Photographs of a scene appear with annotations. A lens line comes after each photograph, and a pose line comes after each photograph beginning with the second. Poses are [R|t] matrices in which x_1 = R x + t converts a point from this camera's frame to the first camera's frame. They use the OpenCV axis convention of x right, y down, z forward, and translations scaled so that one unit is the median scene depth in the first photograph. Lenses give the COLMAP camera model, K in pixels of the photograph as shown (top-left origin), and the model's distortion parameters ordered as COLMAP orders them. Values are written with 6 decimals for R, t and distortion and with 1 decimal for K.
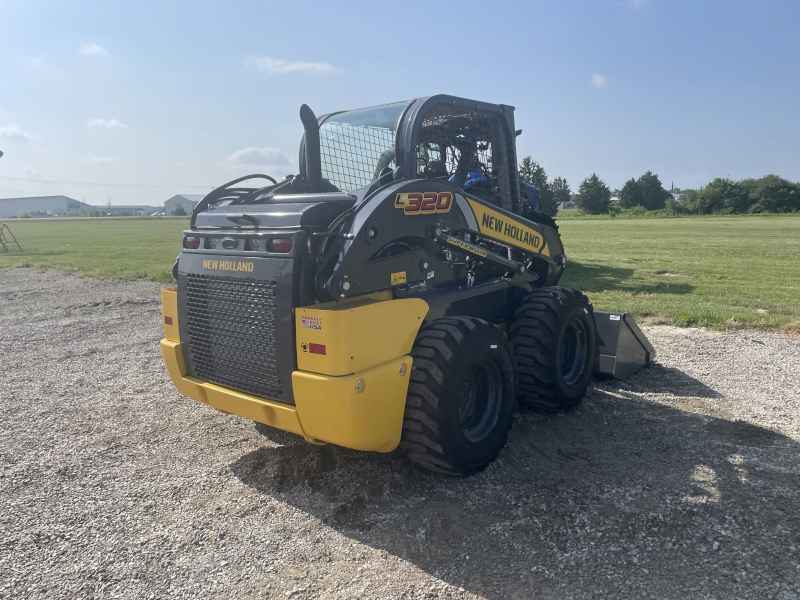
lens RADIAL K [[602.9, 0, 403.0], [0, 602.9, 302.1], [0, 0, 1]] dist [0.108453, -0.150805]
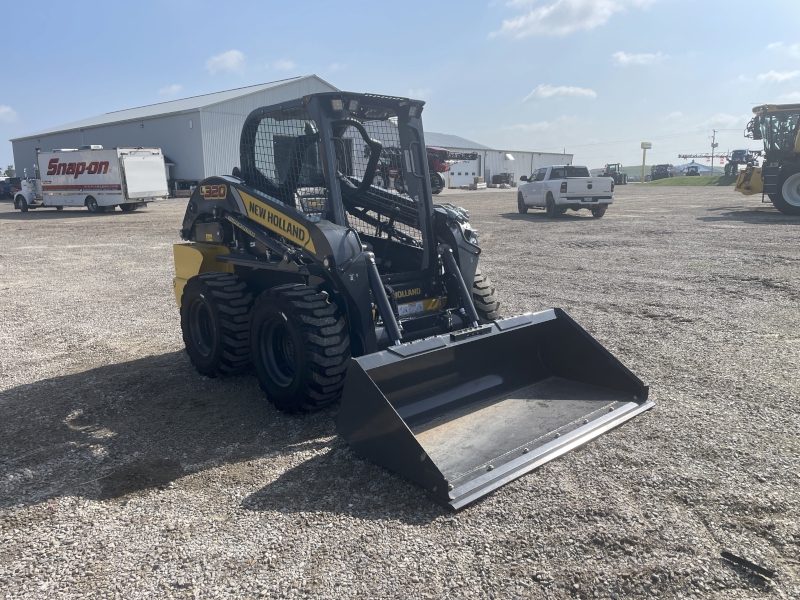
lens RADIAL K [[602.9, 0, 403.0], [0, 602.9, 302.1], [0, 0, 1]] dist [0.108453, -0.150805]
pose [[-0.155215, 0.210496, -0.965194, 1.236369], [-0.134106, 0.963501, 0.231693, -0.259395], [0.978736, 0.165400, -0.121321, 1.388083]]
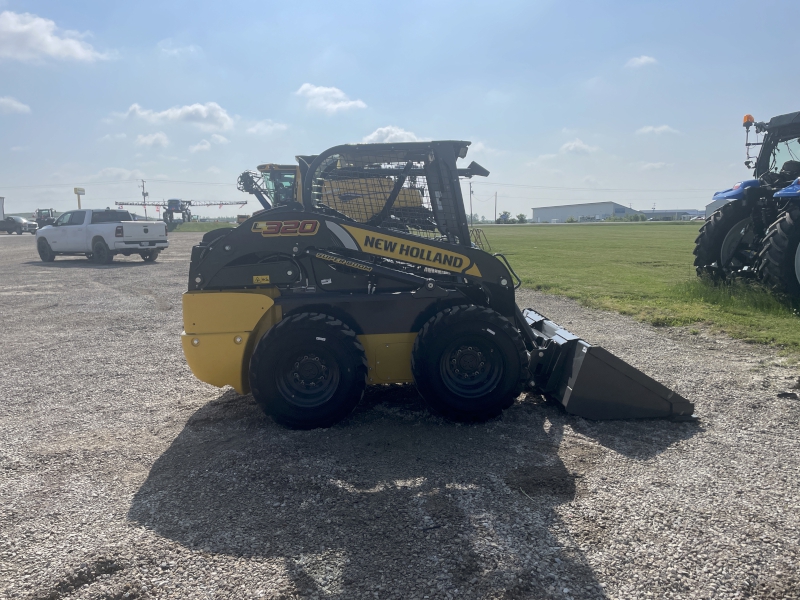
lens RADIAL K [[614.9, 0, 400.0], [0, 614.9, 300.0], [0, 0, 1]] dist [0.045425, -0.004868]
pose [[0.668606, 0.103264, -0.736412, 1.043002], [-0.111737, 0.993019, 0.037798, -0.066872], [0.735174, 0.057012, 0.675476, 0.193330]]
